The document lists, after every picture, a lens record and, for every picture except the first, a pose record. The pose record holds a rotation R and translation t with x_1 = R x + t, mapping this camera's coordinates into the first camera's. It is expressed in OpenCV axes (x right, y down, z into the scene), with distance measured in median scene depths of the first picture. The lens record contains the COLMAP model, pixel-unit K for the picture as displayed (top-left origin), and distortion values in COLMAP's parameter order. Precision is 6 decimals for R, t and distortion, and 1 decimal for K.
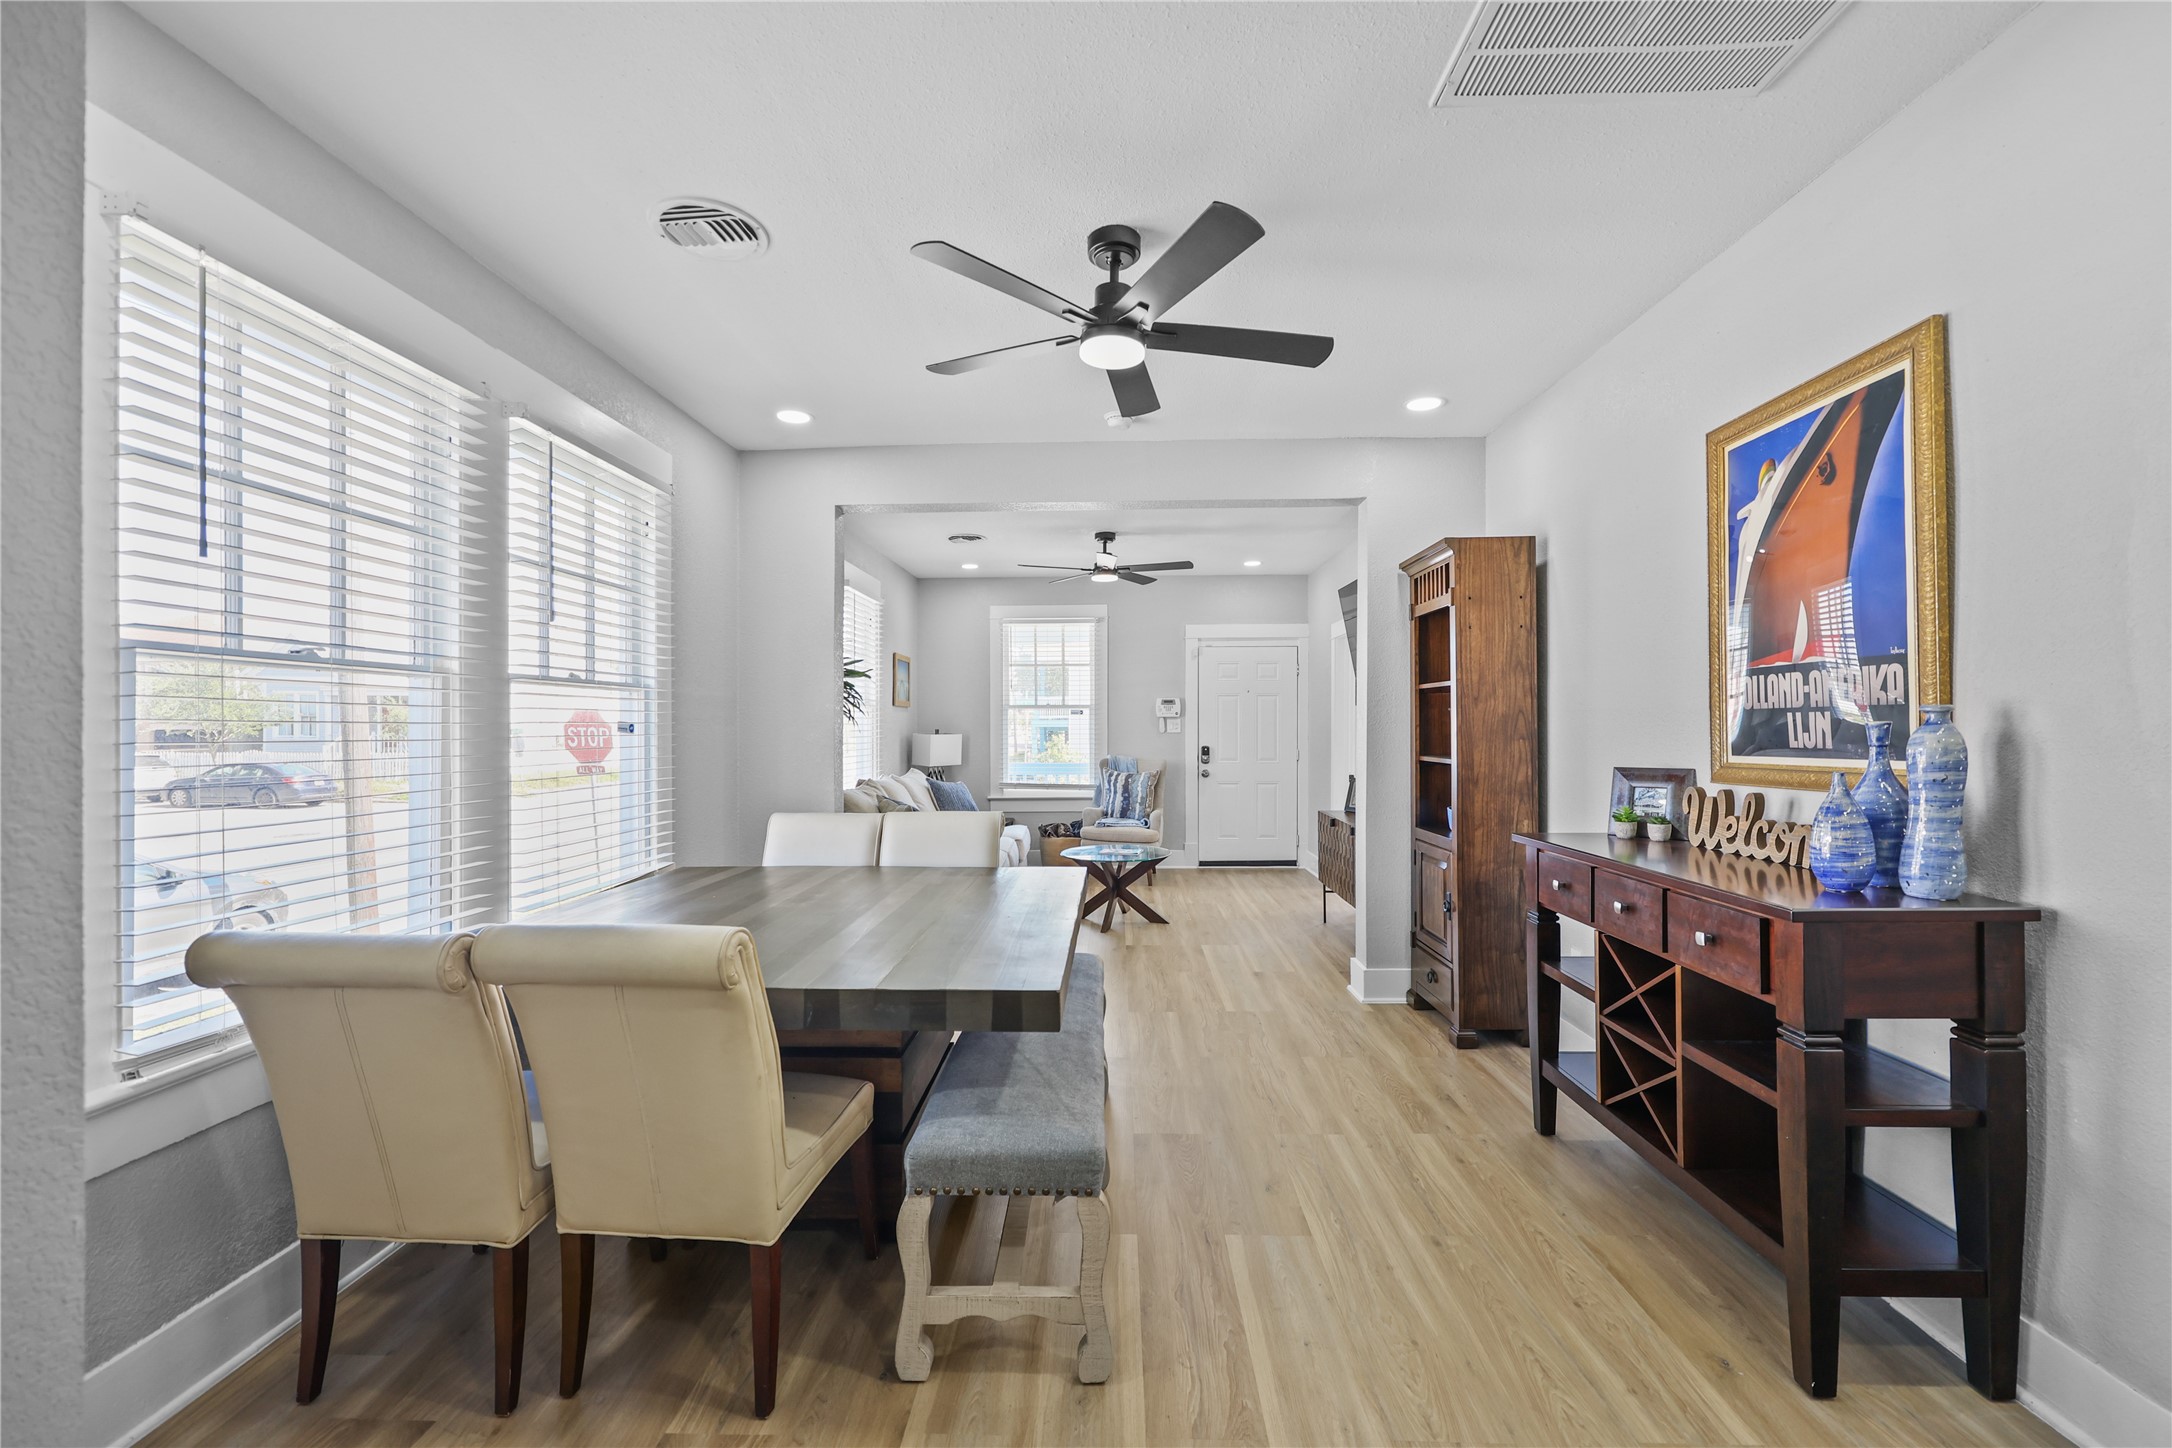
lens RADIAL K [[885.8, 0, 1086.0], [0, 885.8, 724.0], [0, 0, 1]] dist [0.000523, -0.000020]
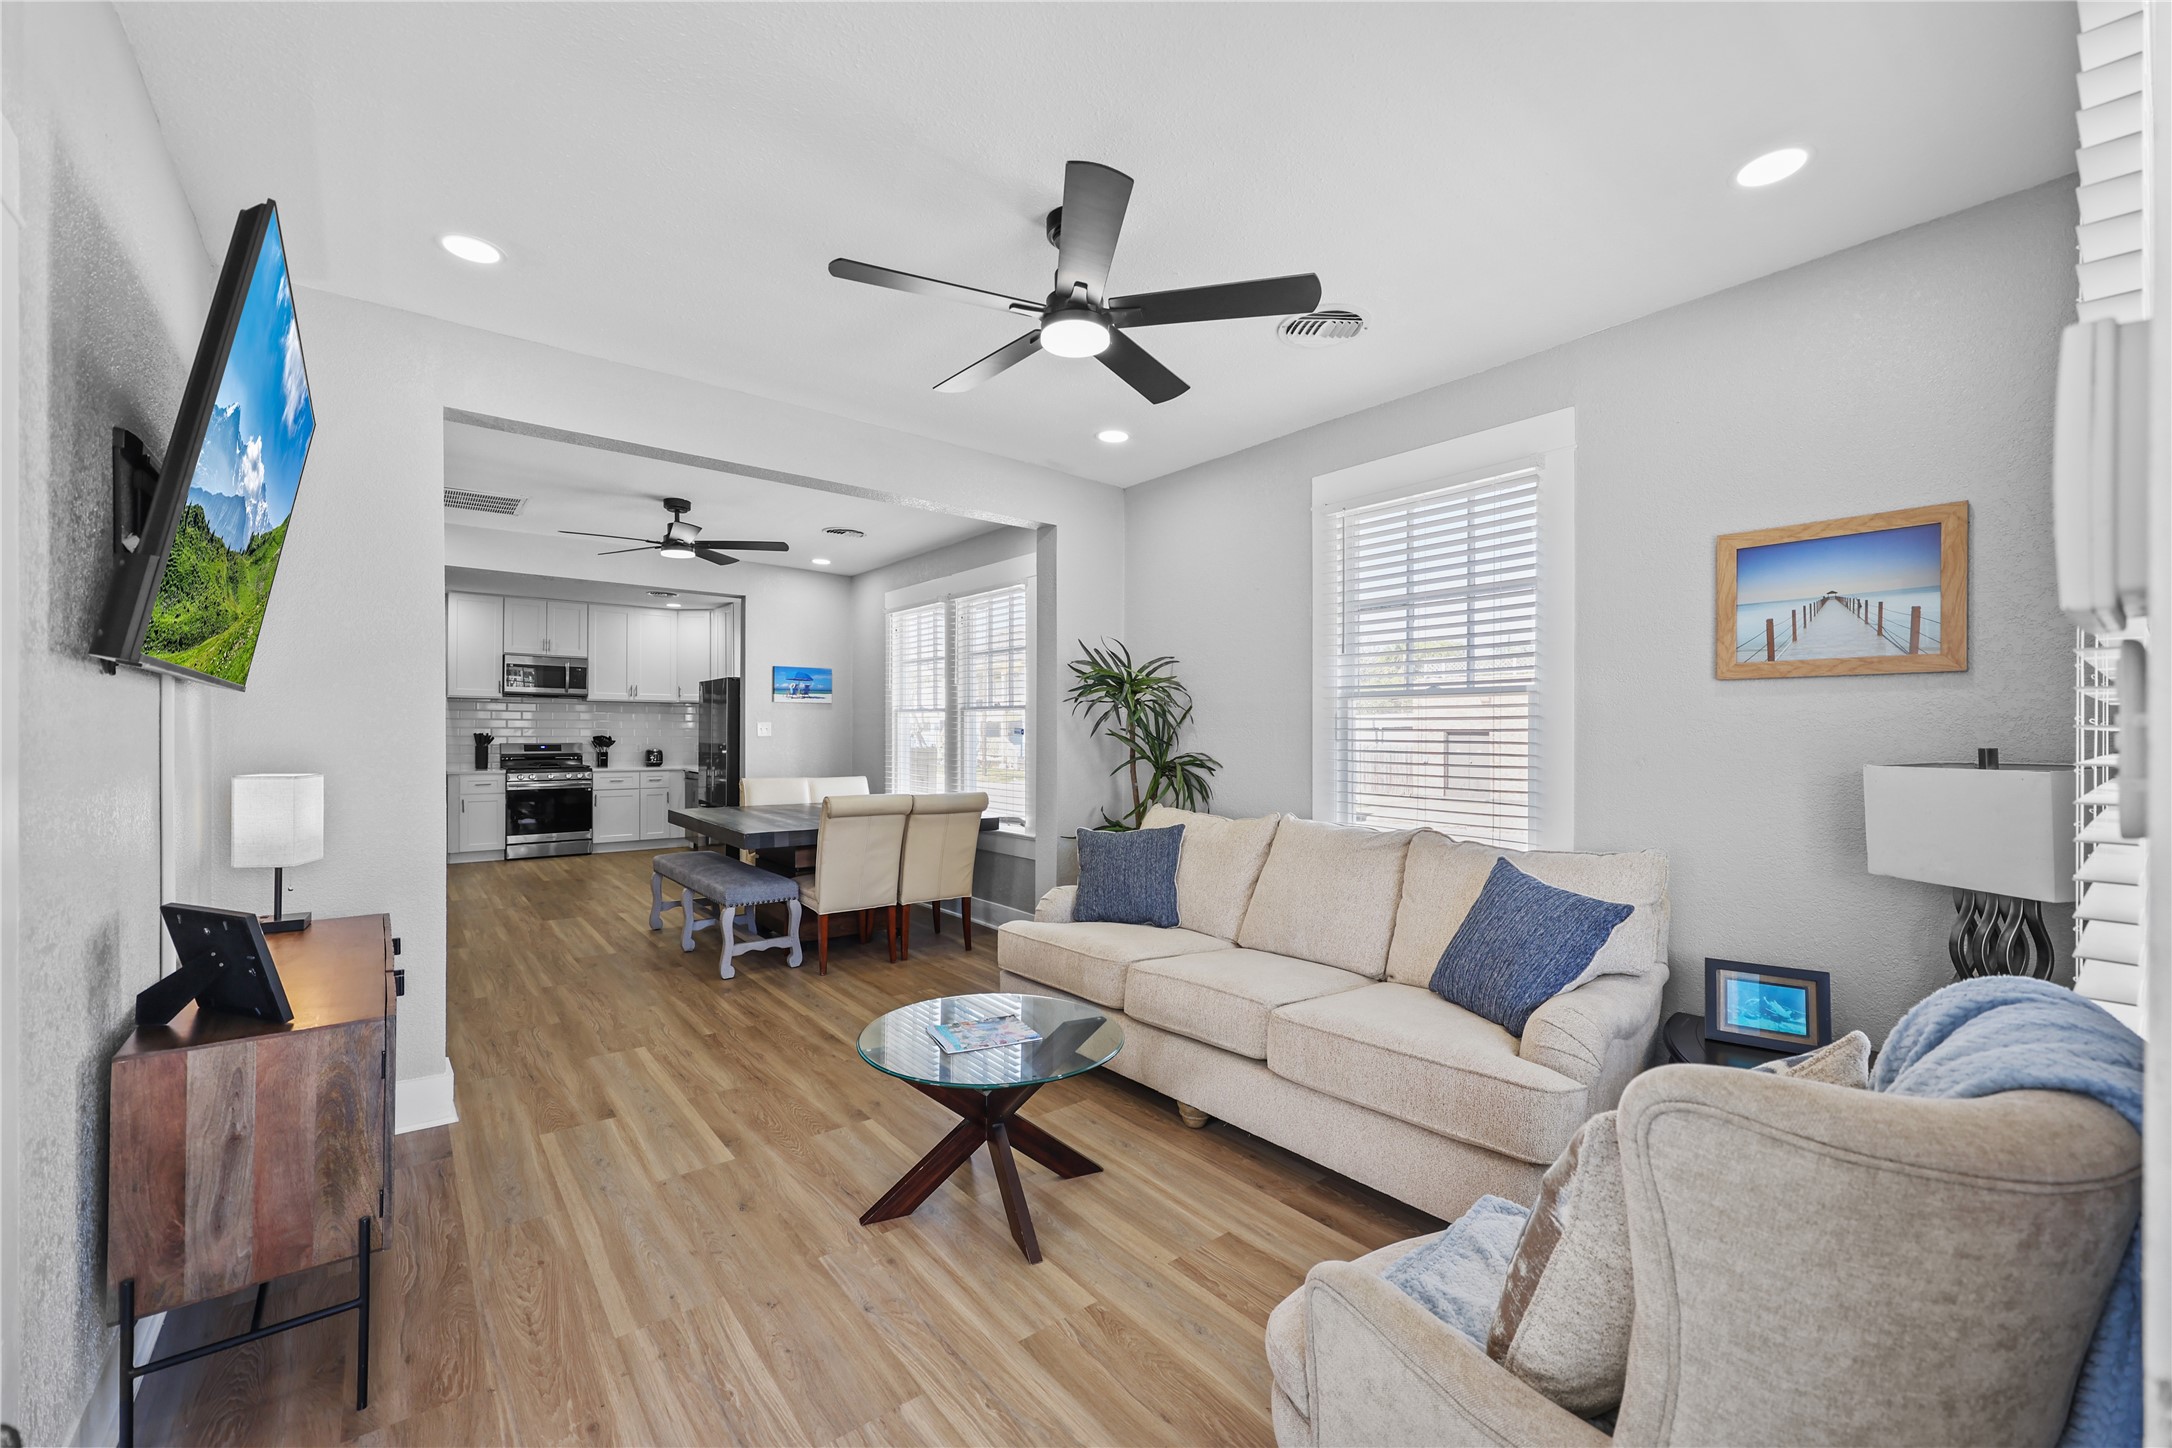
lens RADIAL K [[876.7, 0, 1088.5], [0, 876.7, 739.6], [0, 0, 1]] dist [-0.000361, 0.000119]
pose [[-0.758538, 0.002501, -0.651624, 0.537463], [-0.002296, 0.999976, 0.006511, 0.009158], [0.651624, 0.006435, -0.758515, 2.671903]]
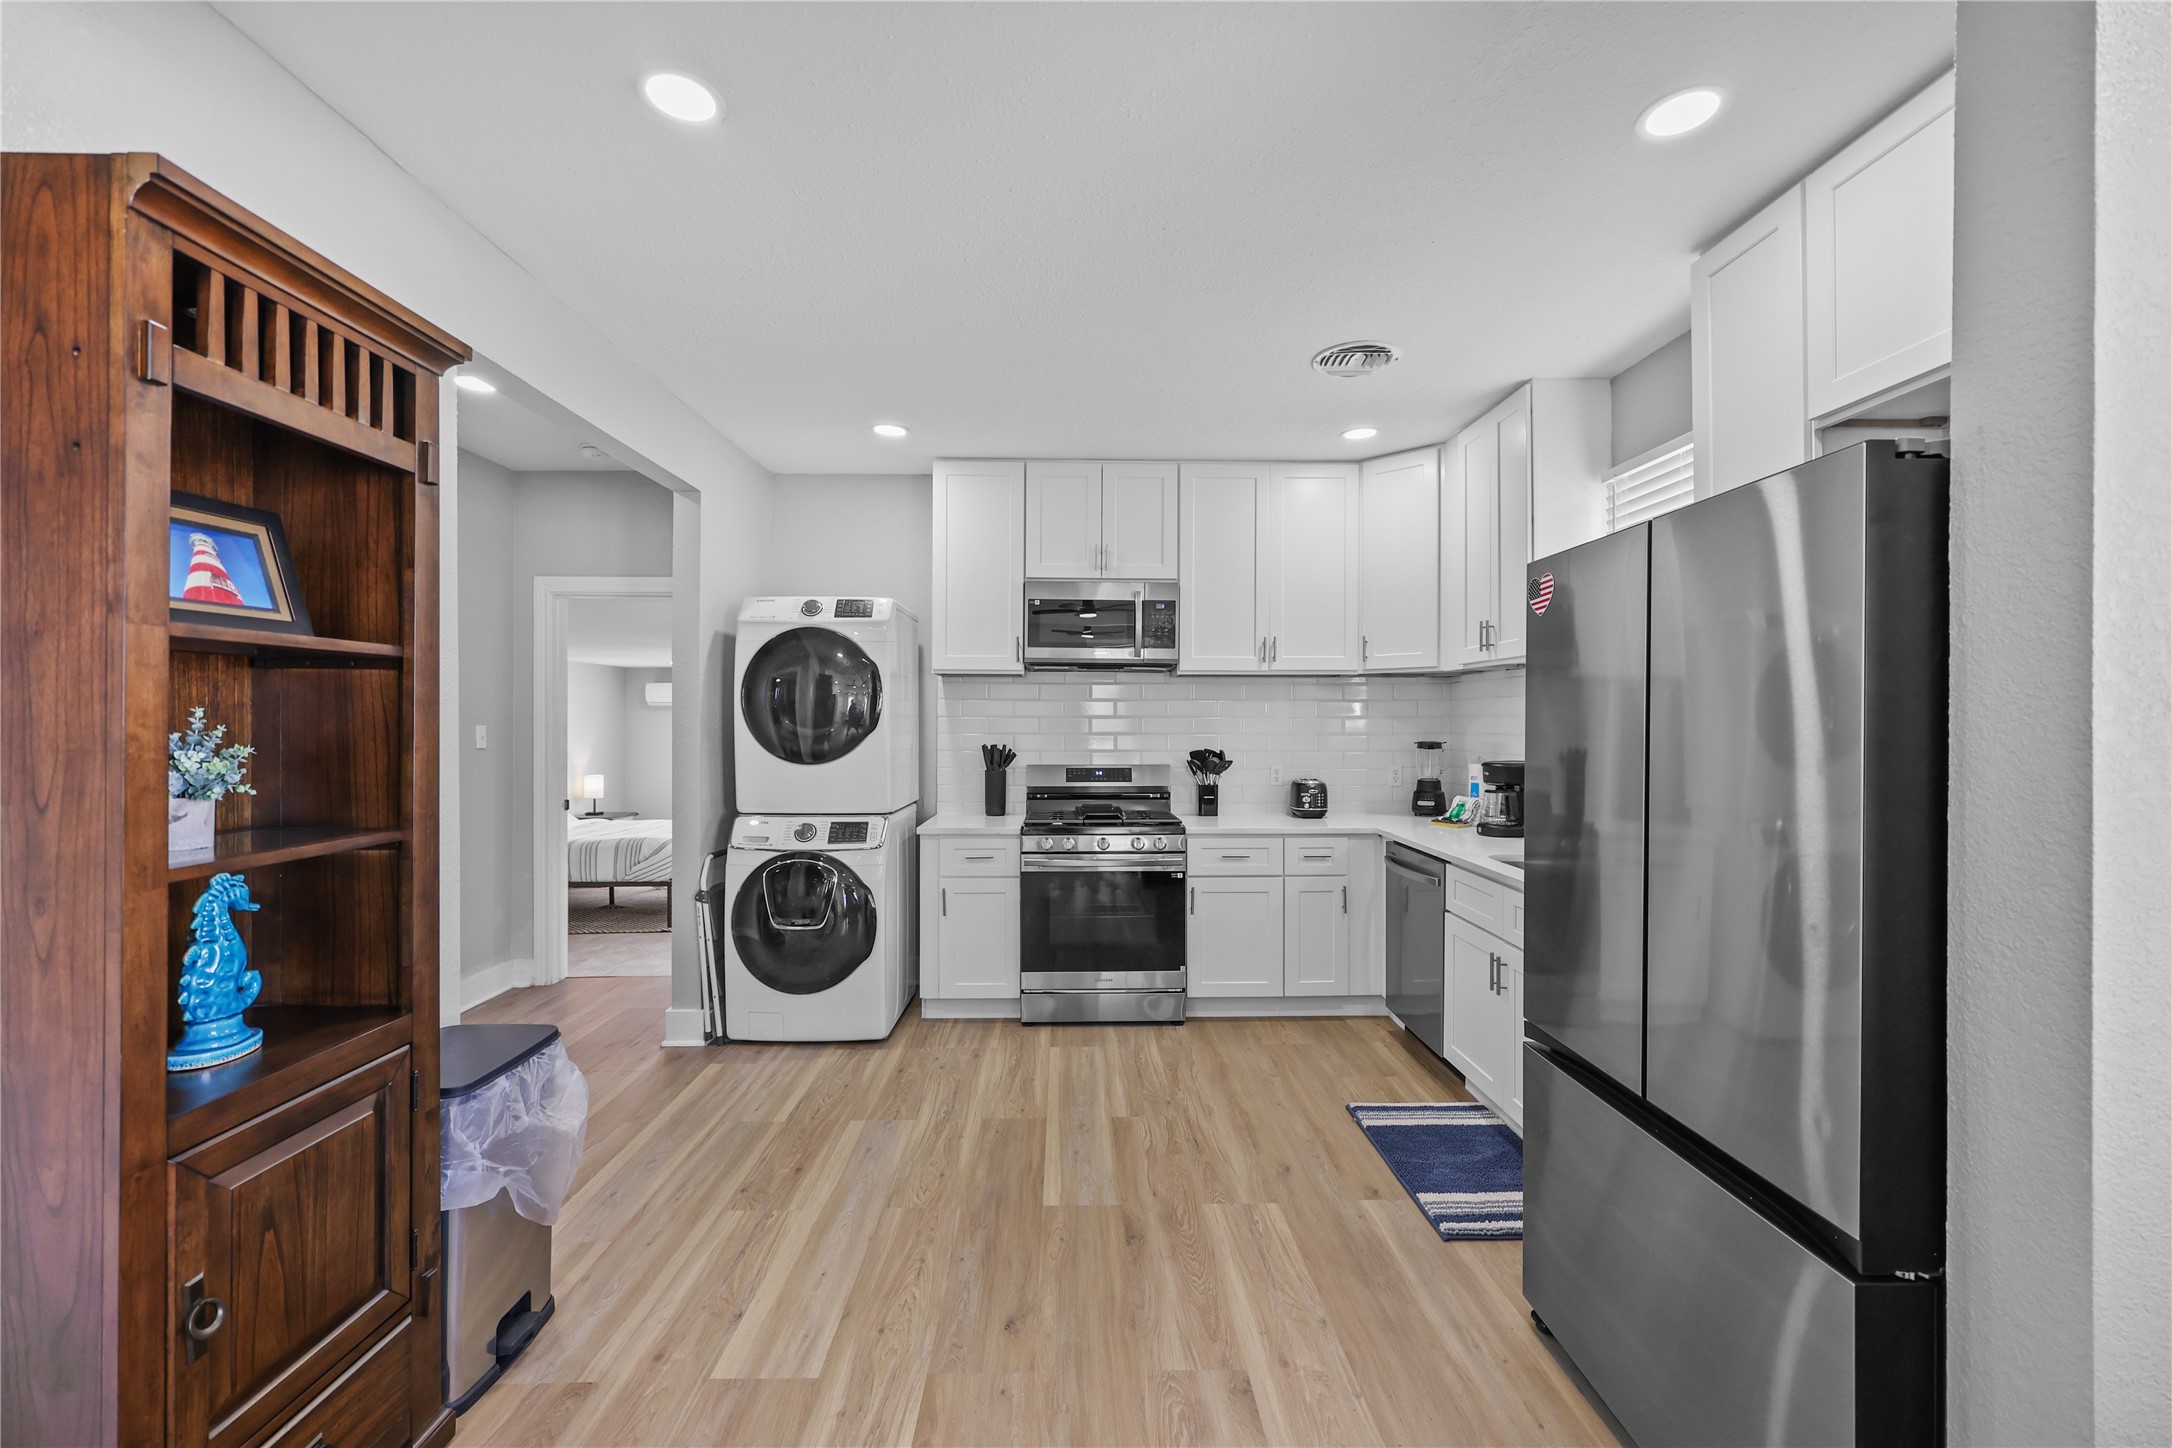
lens RADIAL K [[885.8, 0, 1086.0], [0, 885.8, 724.0], [0, 0, 1]] dist [0.000523, -0.000020]
pose [[-0.998309, 0.000827, -0.058124, 0.091656], [0.001146, 0.999984, -0.005466, -0.015772], [0.058119, -0.005523, -0.998294, 0.579365]]
